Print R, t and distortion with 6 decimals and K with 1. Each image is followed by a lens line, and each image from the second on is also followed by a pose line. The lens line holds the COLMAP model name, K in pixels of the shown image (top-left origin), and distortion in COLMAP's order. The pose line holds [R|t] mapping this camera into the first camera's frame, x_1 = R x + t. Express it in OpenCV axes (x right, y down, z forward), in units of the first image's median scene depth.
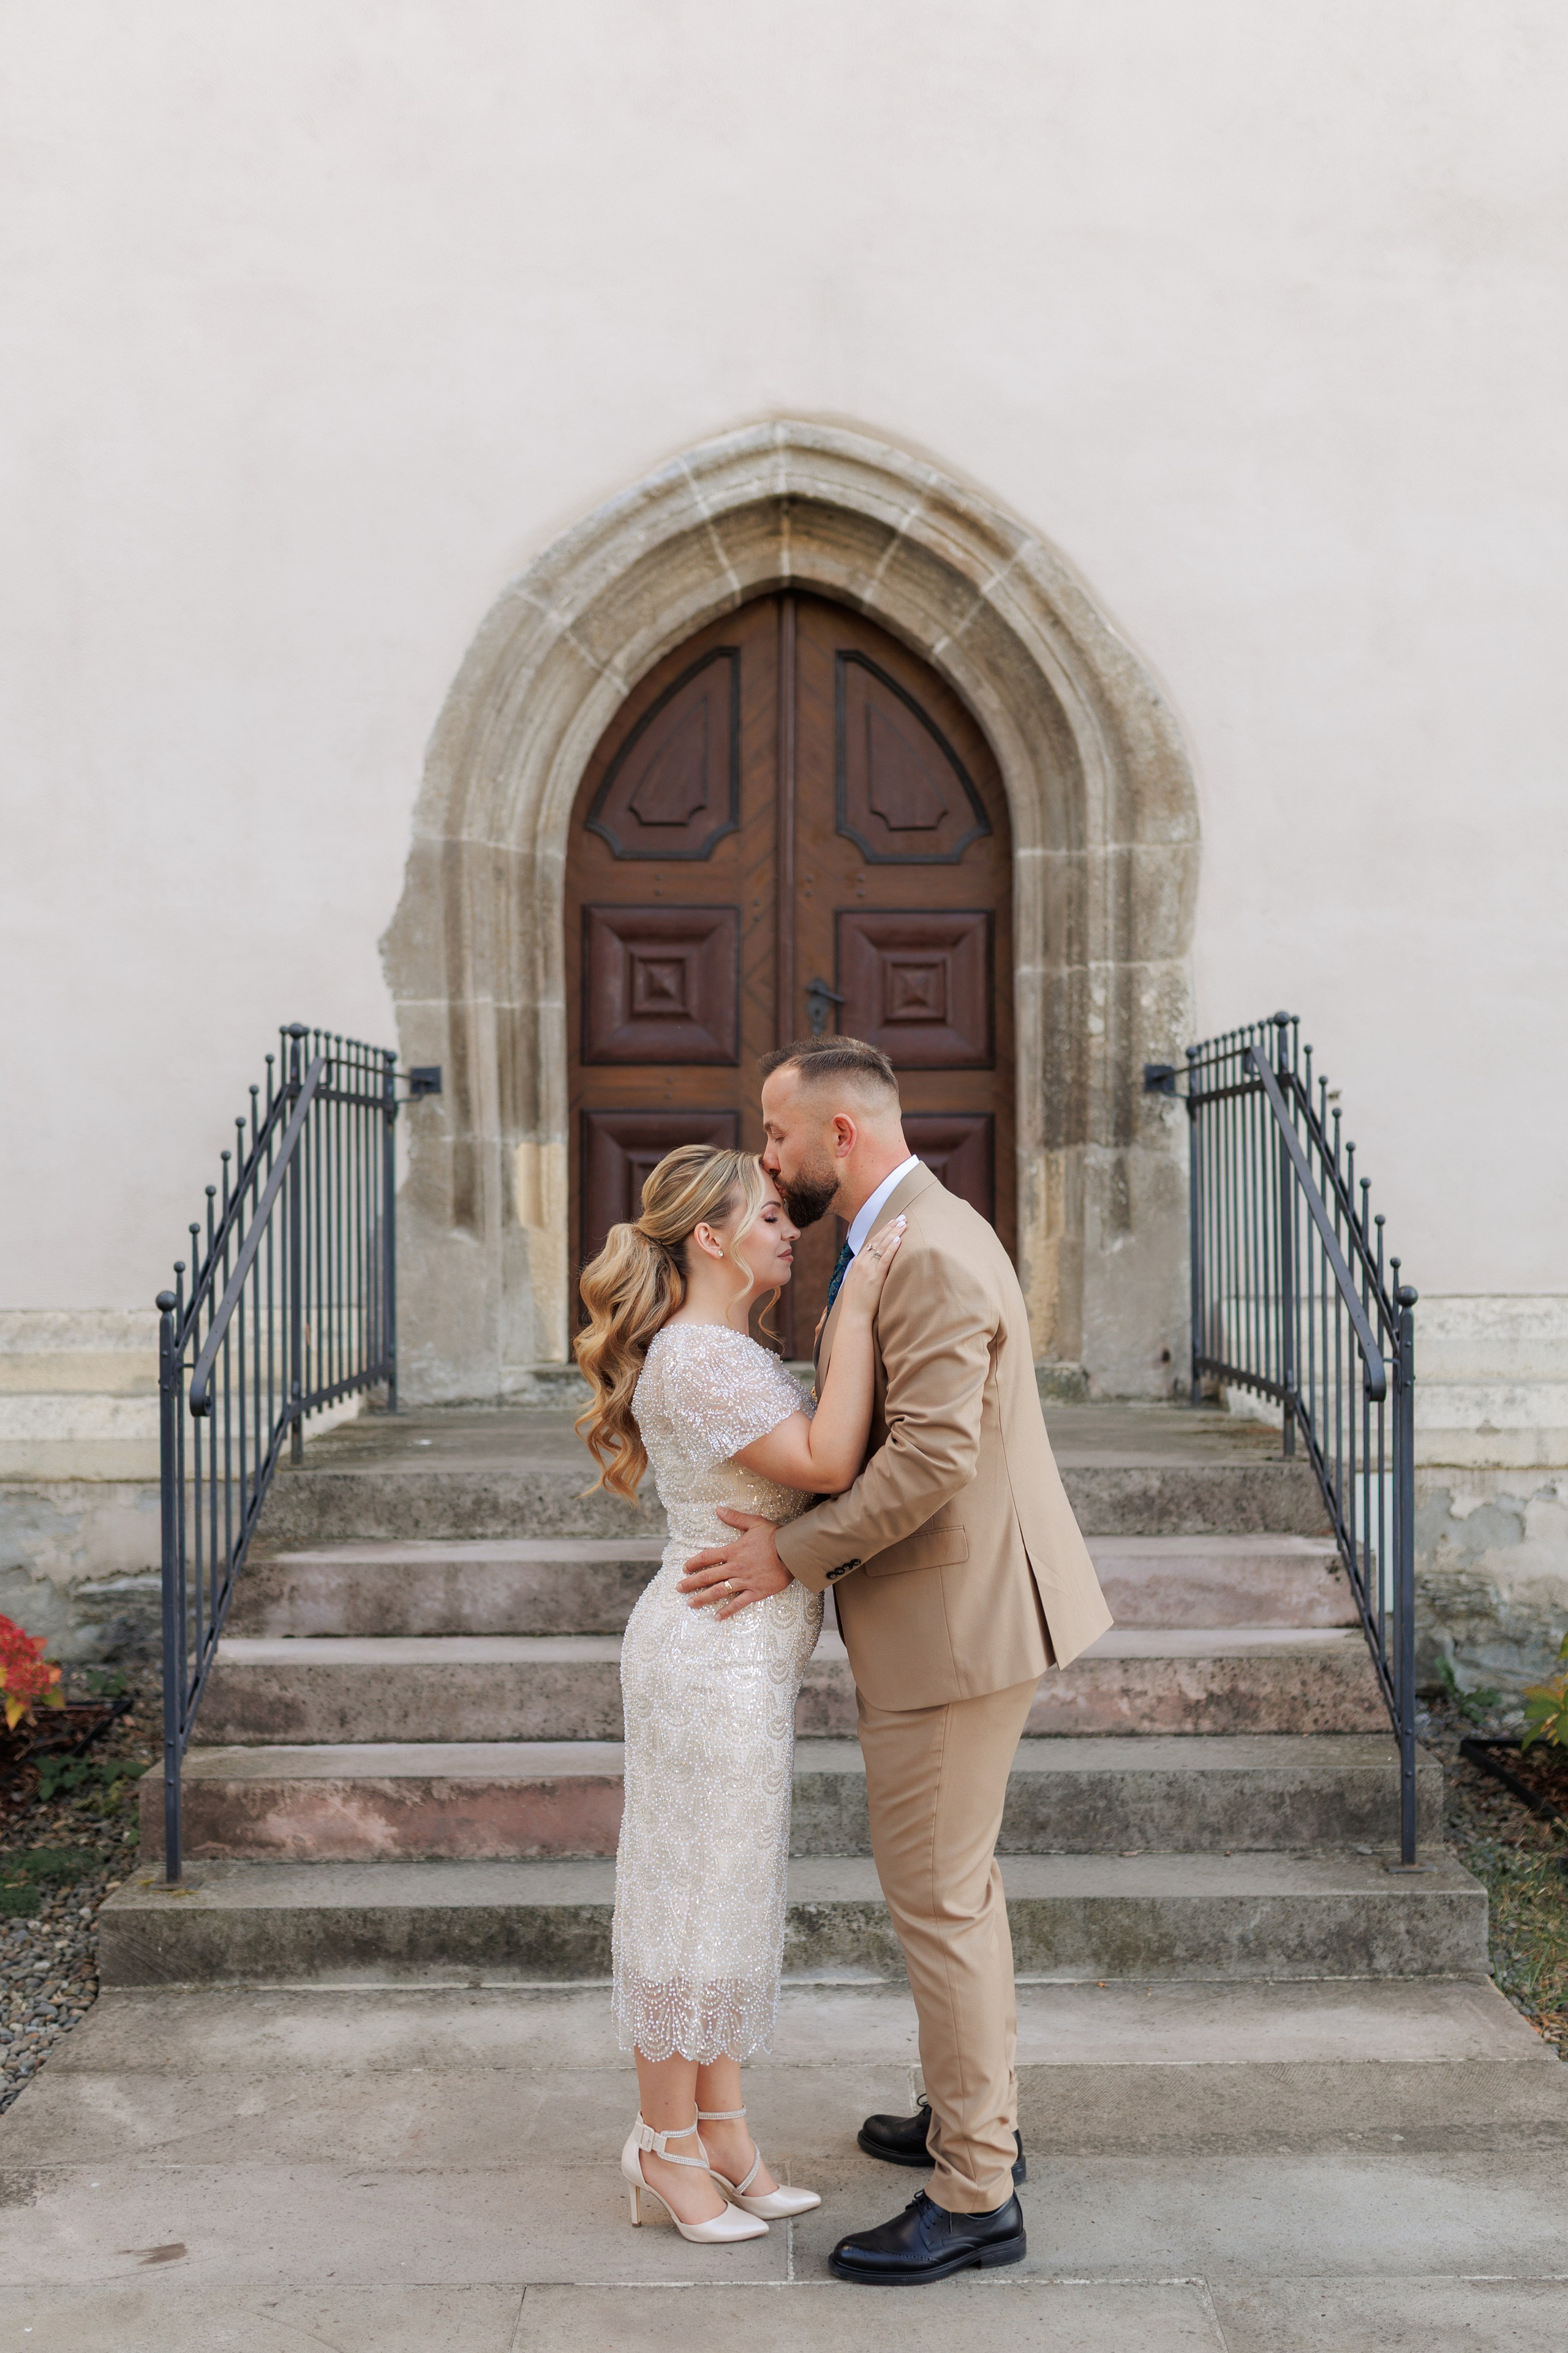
lens RADIAL K [[2248.9, 0, 778.4], [0, 2248.9, 1186.3], [0, 0, 1]] dist [0.005441, 0.002380]
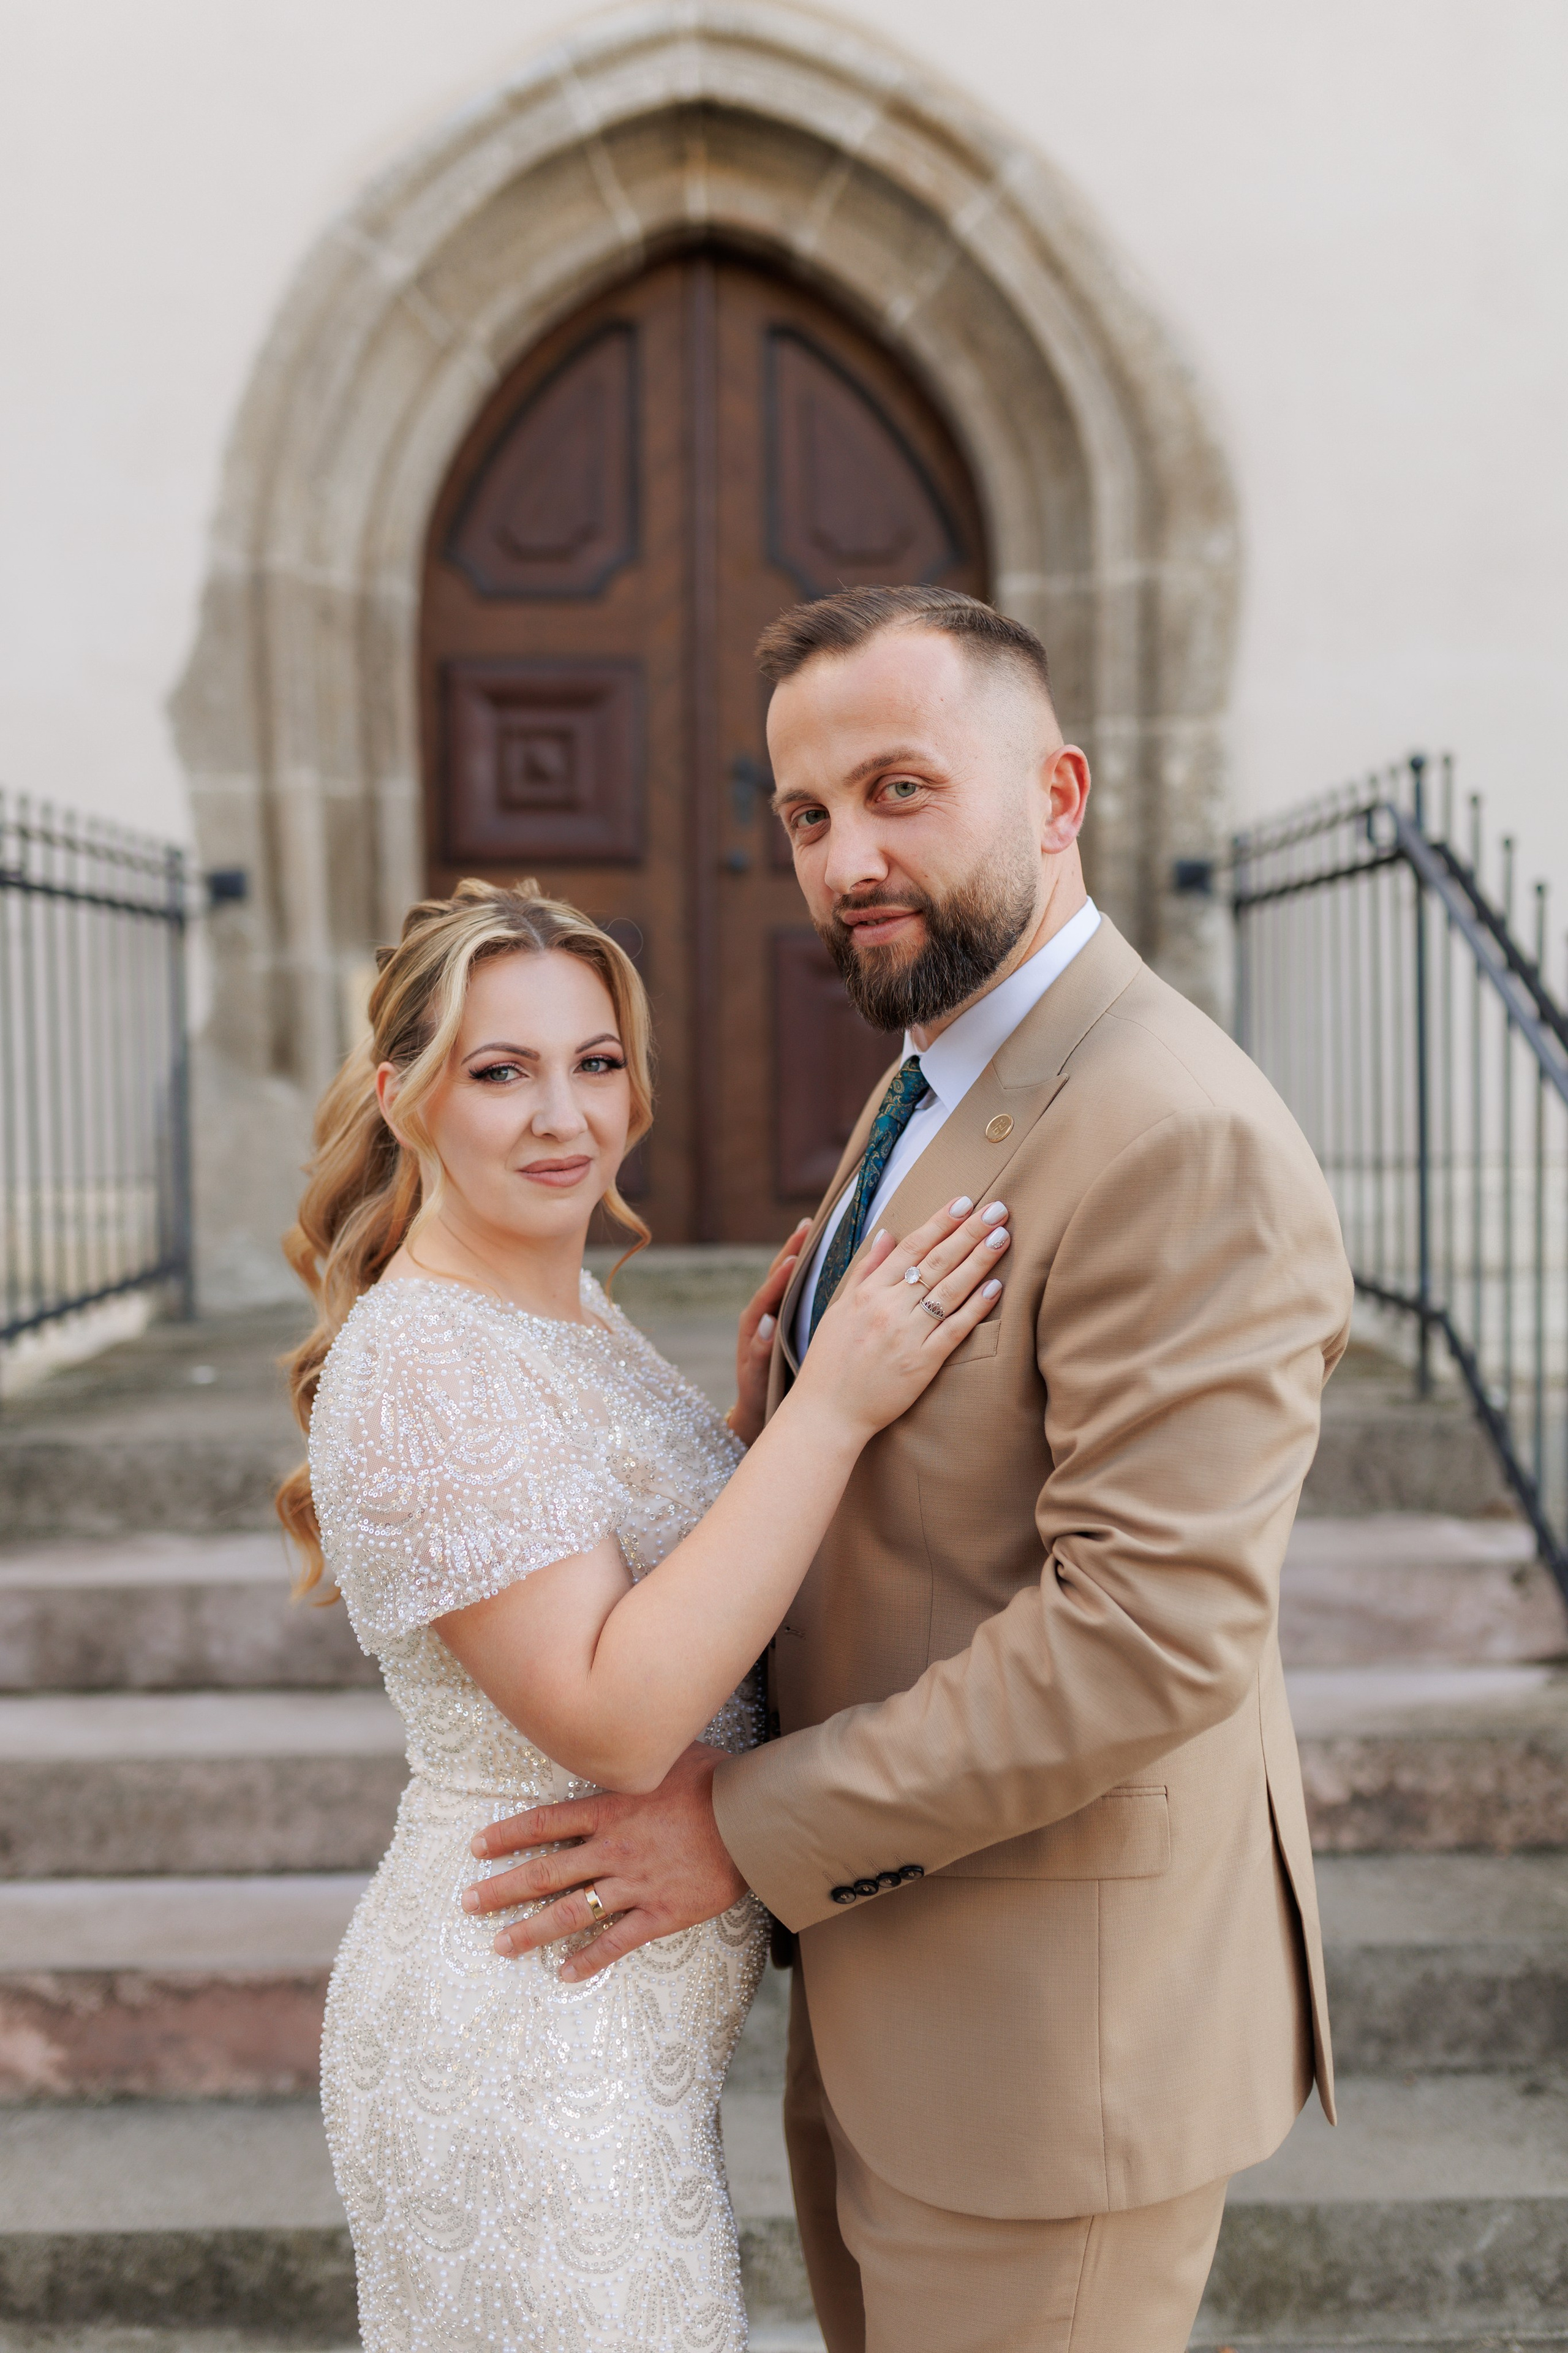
lens RADIAL K [[2166.5, 0, 787.1], [0, 2166.5, 1173.9], [0, 0, 1]] dist [0.004783, 0.003529]
pose [[0.999435, -0.008959, 0.032398, 0.007489], [0.006959, 0.998094, 0.061323, 0.006767], [-0.032886, -0.061063, 0.997592, 0.264366]]
